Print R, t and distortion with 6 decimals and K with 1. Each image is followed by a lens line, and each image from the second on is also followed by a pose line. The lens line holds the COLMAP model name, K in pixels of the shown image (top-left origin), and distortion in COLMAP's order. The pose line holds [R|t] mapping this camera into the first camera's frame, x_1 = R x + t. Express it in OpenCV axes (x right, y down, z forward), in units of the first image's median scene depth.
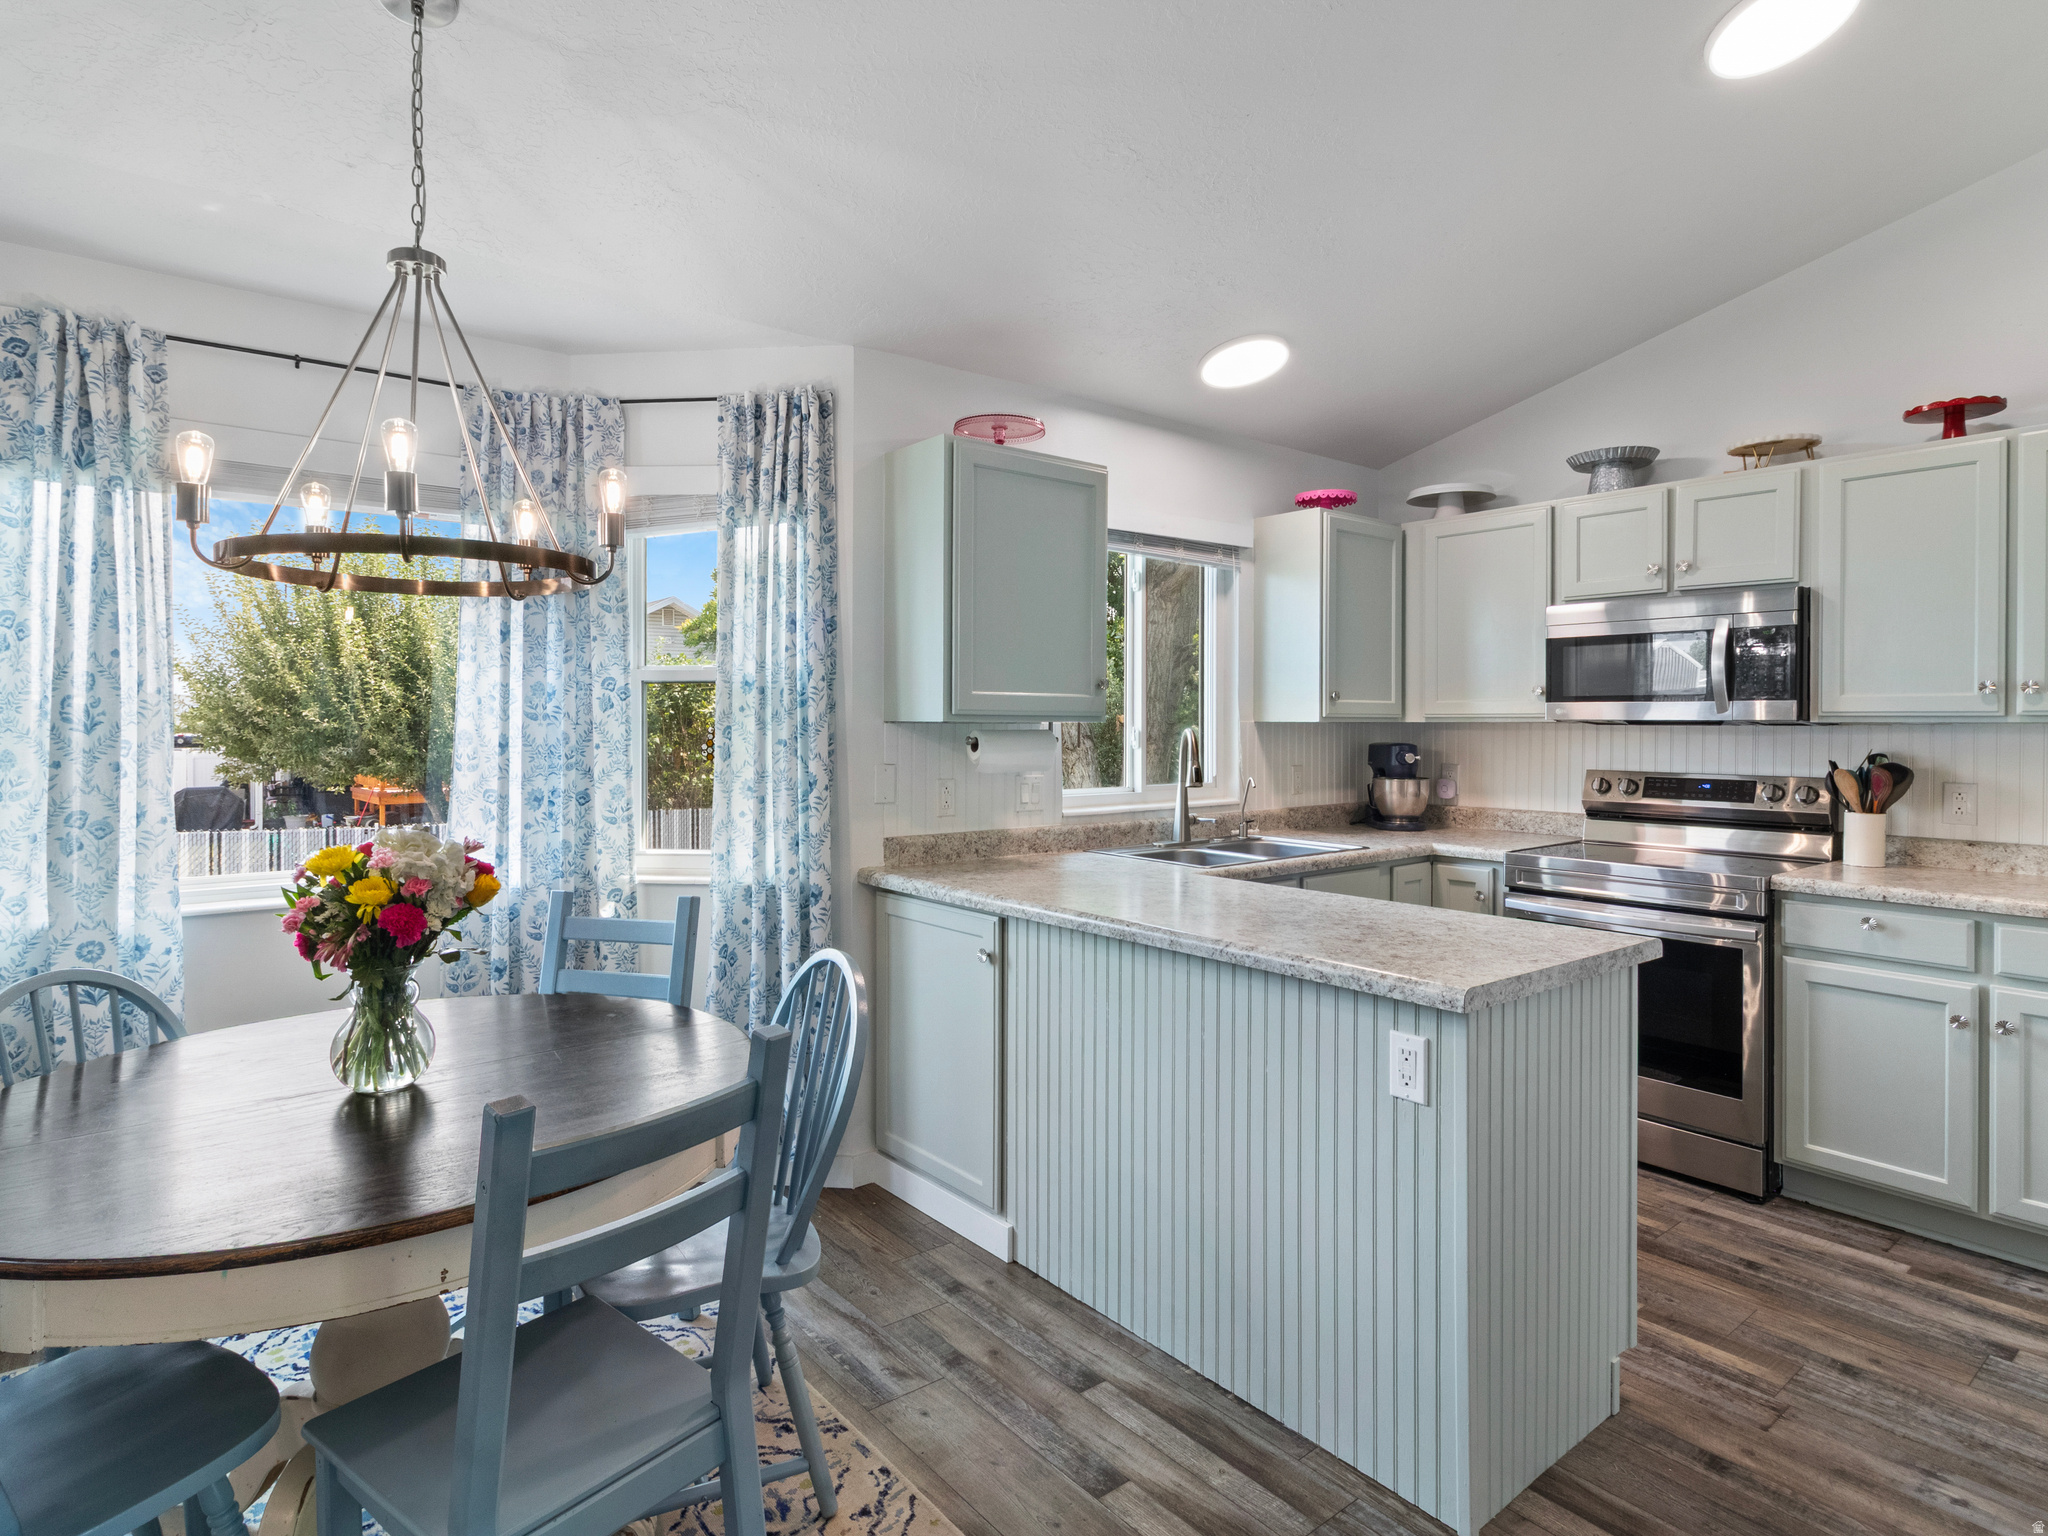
lens RADIAL K [[1113.6, 0, 1023.4], [0, 1113.6, 722.1], [0, 0, 1]] dist [0.003282, 0.000786]
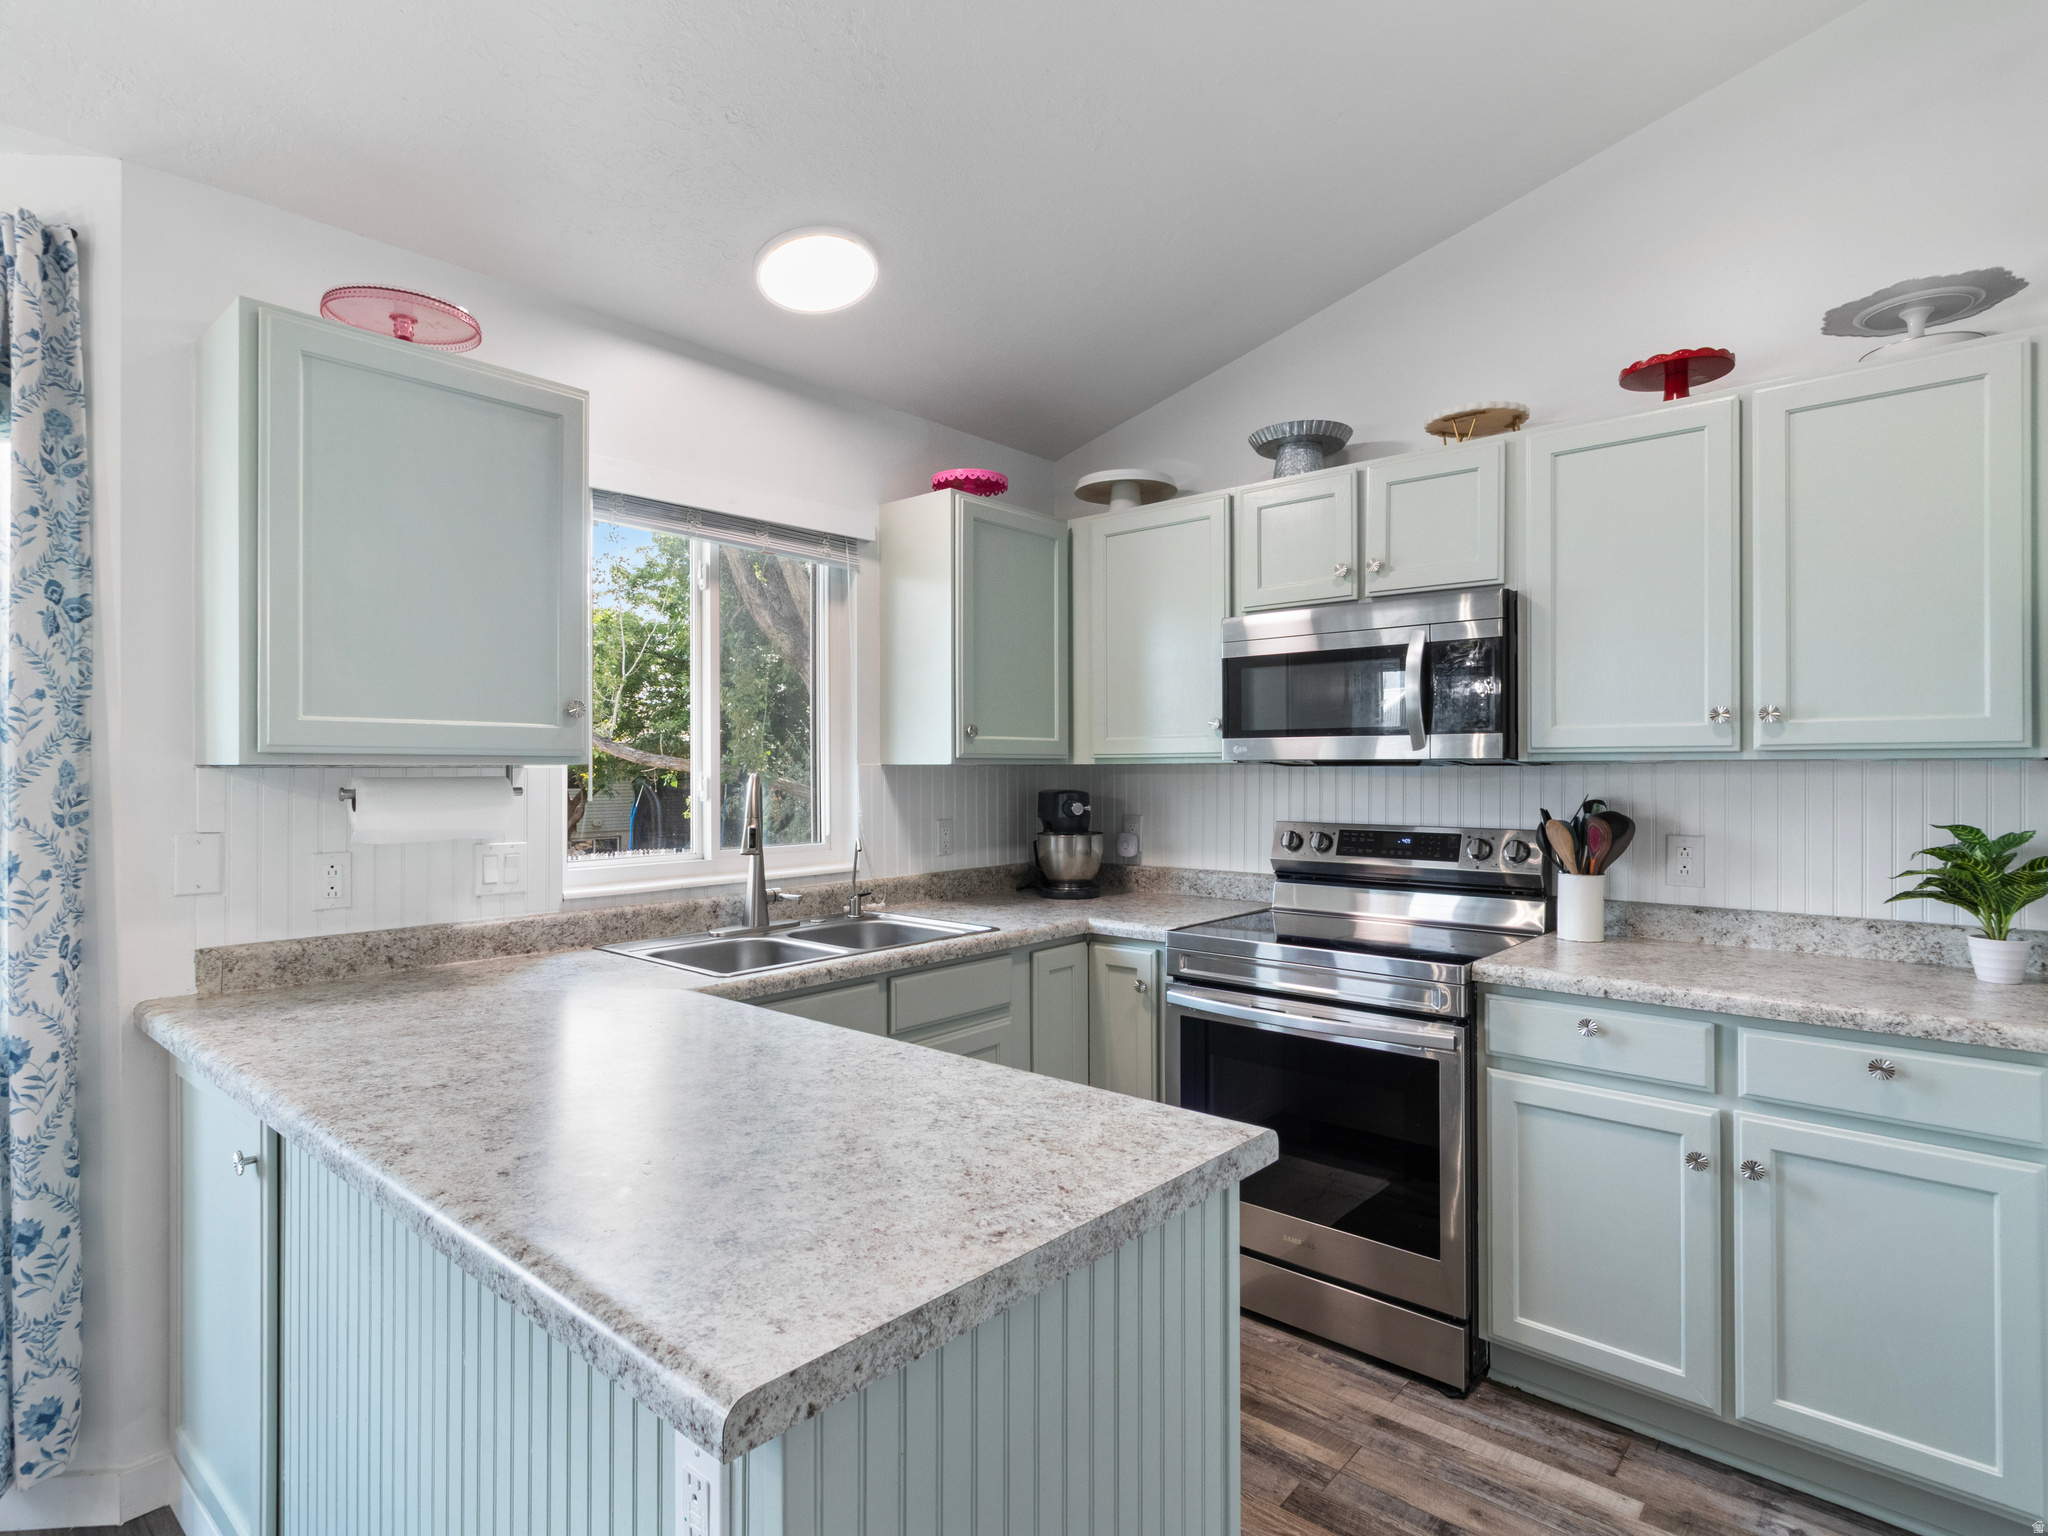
lens RADIAL K [[1064.1, 0, 1036.9], [0, 1064.1, 759.4], [0, 0, 1]] dist [0.001380, 0.000449]
pose [[0.984280, -0.003395, 0.176580, 0.226879], [0.004936, 0.999953, -0.008291, 0.003351], [-0.176544, 0.009032, 0.984251, 0.305298]]
